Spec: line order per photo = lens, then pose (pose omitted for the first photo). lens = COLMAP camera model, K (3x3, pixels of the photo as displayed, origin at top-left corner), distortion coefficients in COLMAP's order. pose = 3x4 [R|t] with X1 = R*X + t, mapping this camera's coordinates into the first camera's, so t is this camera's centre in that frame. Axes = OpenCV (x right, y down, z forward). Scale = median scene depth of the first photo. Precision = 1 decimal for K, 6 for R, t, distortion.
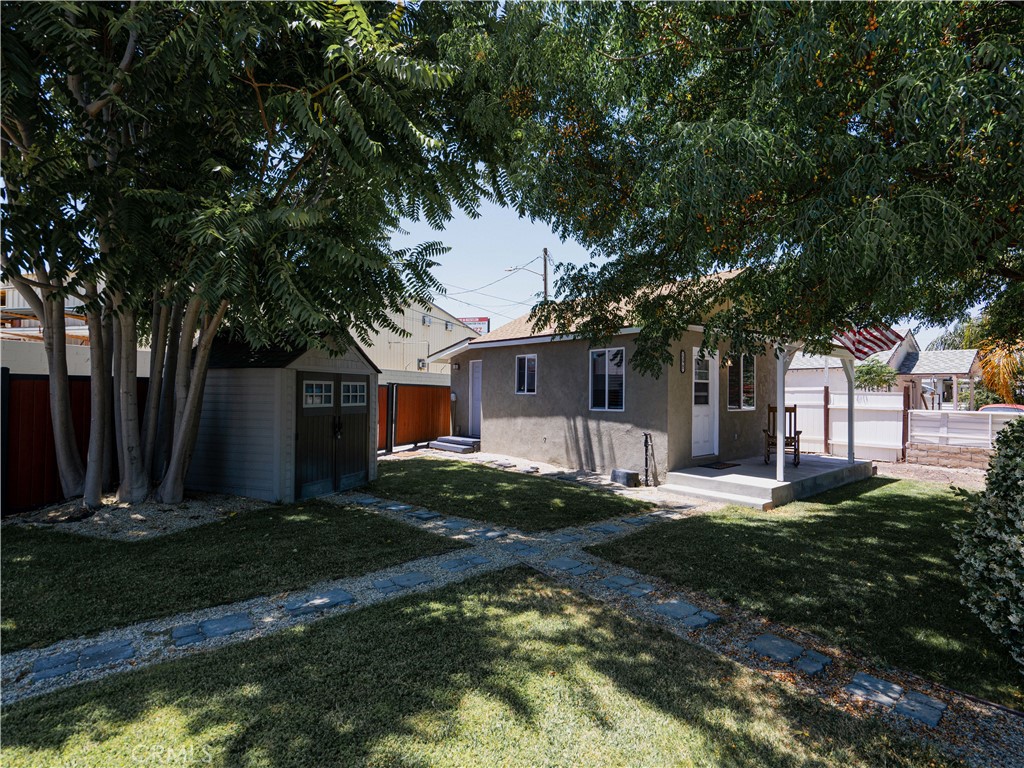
lens RADIAL K [[504.6, 0, 503.0], [0, 504.6, 386.2], [0, 0, 1]] dist [-0.001477, -0.000327]
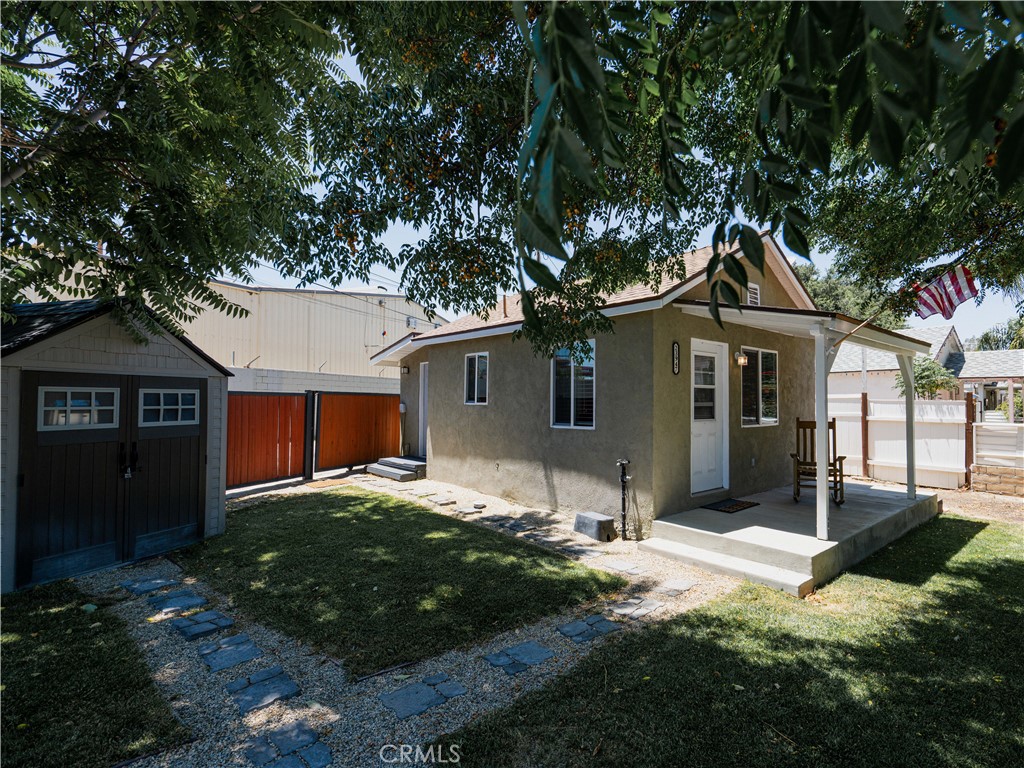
lens RADIAL K [[504.6, 0, 522.7], [0, 504.6, 387.1], [0, 0, 1]] dist [-0.001477, -0.000327]
pose [[0.999974, -0.003673, 0.006214, 0.129968], [0.003761, 0.999892, -0.014227, 0.000289], [-0.006161, 0.014250, 0.999879, 0.283361]]
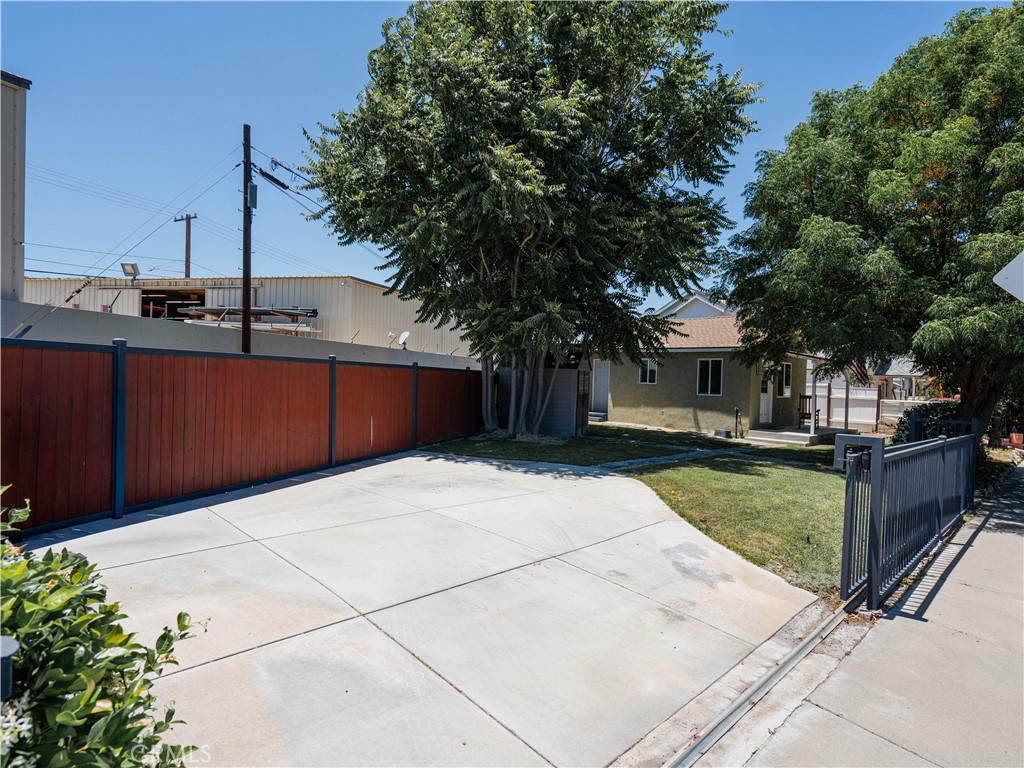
lens RADIAL K [[529.4, 0, 512.5], [0, 529.4, 383.6], [0, 0, 1]] dist [-0.003597, -0.000961]
pose [[0.997910, 0.025135, 0.059523, -0.556898], [-0.026612, 0.999354, 0.024153, -0.015957], [-0.058878, -0.025687, 0.997935, -0.726779]]
